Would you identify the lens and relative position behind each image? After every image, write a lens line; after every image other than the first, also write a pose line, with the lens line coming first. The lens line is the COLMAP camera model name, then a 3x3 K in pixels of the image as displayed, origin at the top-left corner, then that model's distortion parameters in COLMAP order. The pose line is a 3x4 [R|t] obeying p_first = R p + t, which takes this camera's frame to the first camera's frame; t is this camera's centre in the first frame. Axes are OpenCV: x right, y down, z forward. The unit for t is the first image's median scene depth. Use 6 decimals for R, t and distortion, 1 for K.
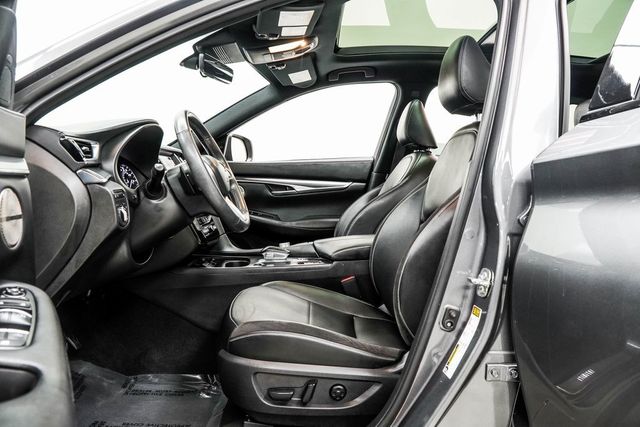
lens RADIAL K [[482.4, 0, 320.0], [0, 482.4, 213.5], [0, 0, 1]] dist [-0.139923, 0.106246]
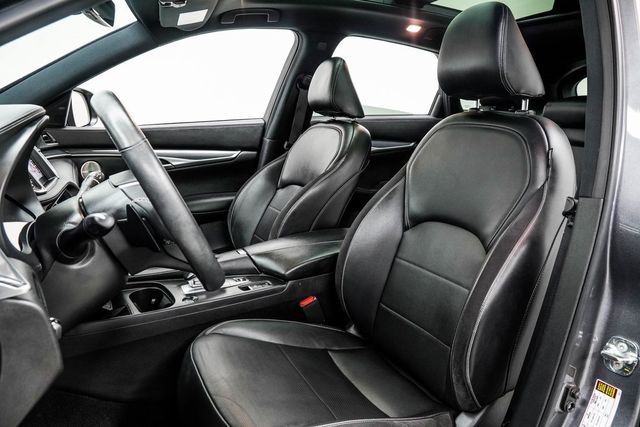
lens RADIAL K [[482.4, 0, 320.0], [0, 482.4, 213.5], [0, 0, 1]] dist [-0.139923, 0.106246]
pose [[0.908154, -0.081490, 0.410628, -0.181930], [0.019545, 0.988055, 0.152855, -0.096545], [-0.418179, -0.130790, 0.898899, 0.238061]]
